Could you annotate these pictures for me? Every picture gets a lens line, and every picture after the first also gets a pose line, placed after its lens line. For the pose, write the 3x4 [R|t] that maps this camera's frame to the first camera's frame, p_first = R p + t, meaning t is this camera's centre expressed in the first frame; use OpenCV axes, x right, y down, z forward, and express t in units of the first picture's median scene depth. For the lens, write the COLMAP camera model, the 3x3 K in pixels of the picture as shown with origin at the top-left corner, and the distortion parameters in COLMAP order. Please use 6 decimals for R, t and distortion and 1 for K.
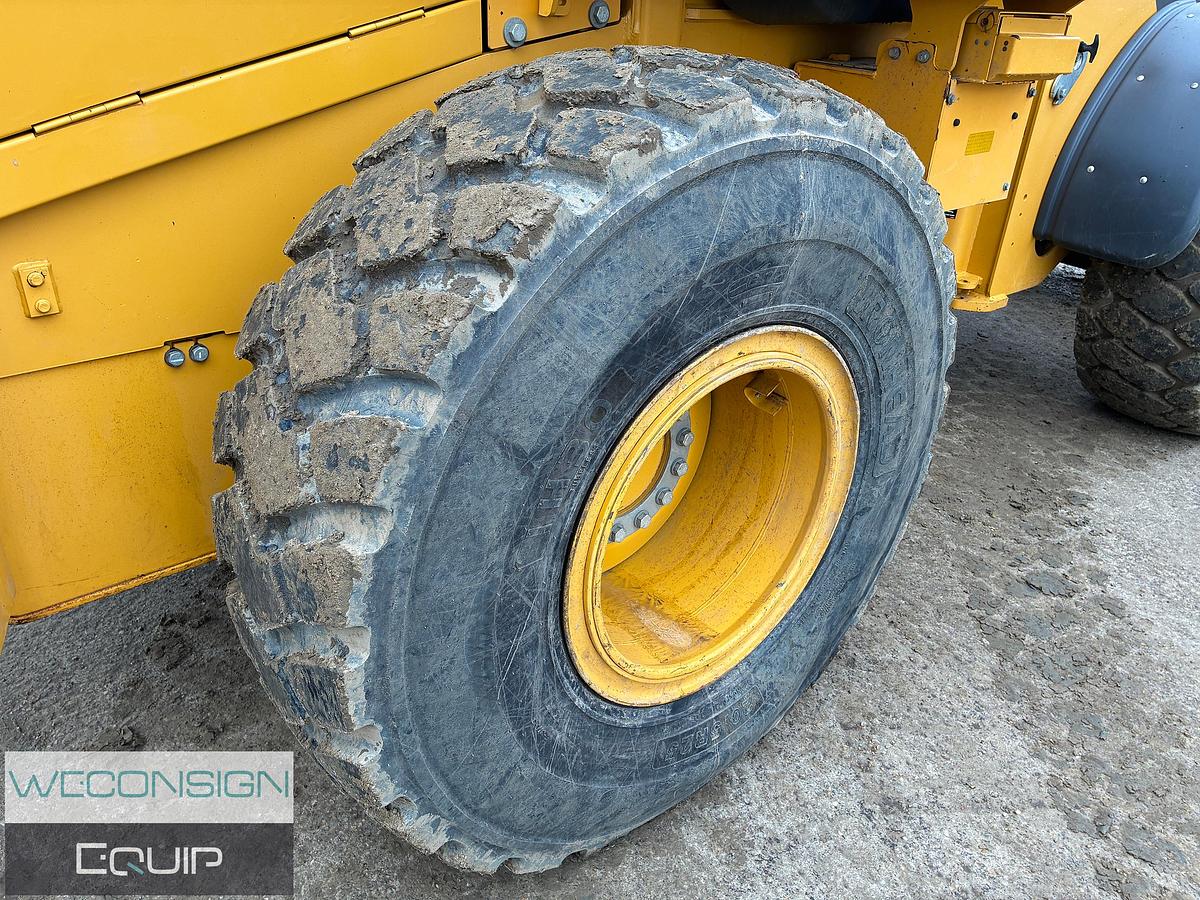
lens RADIAL K [[914.7, 0, 610.1], [0, 914.7, 434.5], [0, 0, 1]] dist [0.059527, -0.087927]
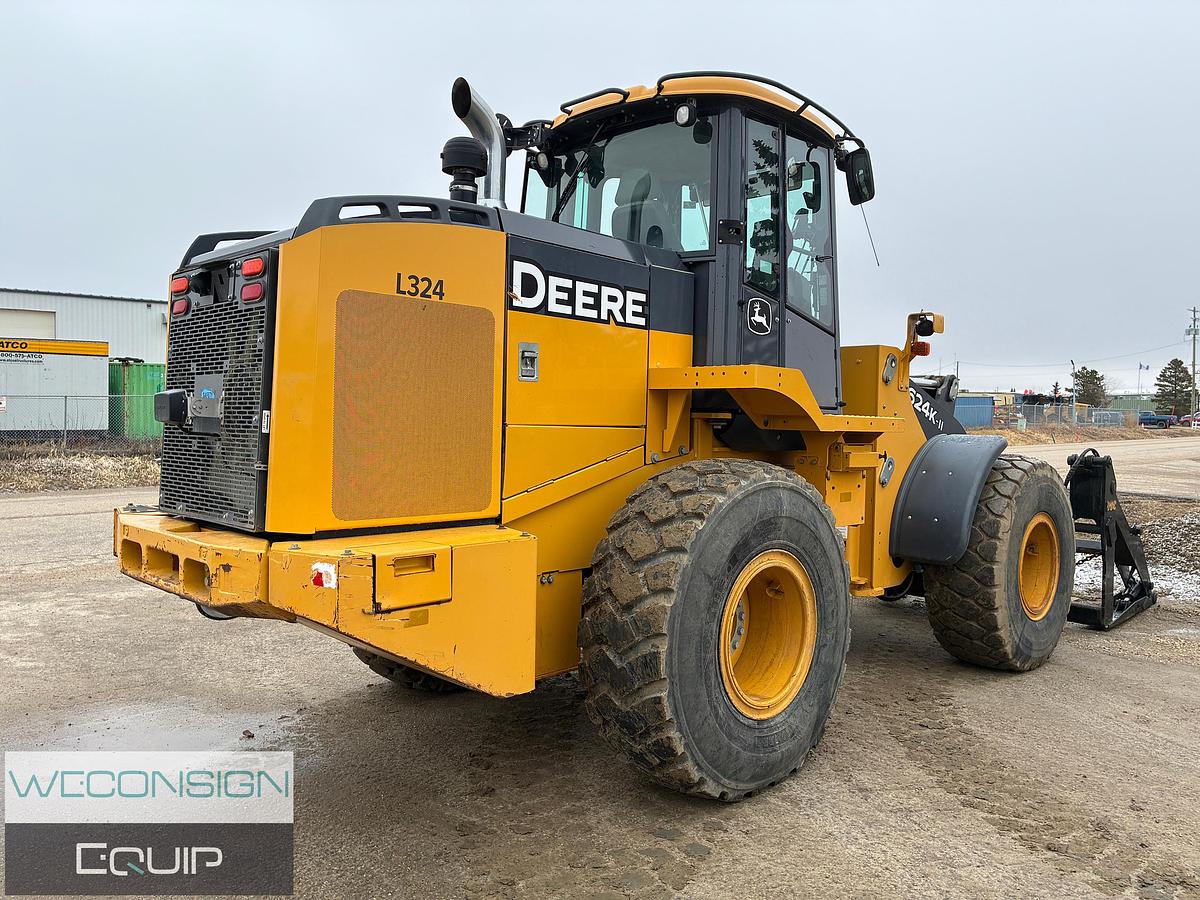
lens RADIAL K [[914.7, 0, 610.1], [0, 914.7, 434.5], [0, 0, 1]] dist [0.059527, -0.087927]
pose [[0.994912, -0.038616, 0.093053, -0.494668], [0.075897, 0.894686, -0.440202, 0.652371], [-0.066255, 0.445024, 0.893064, -1.367466]]
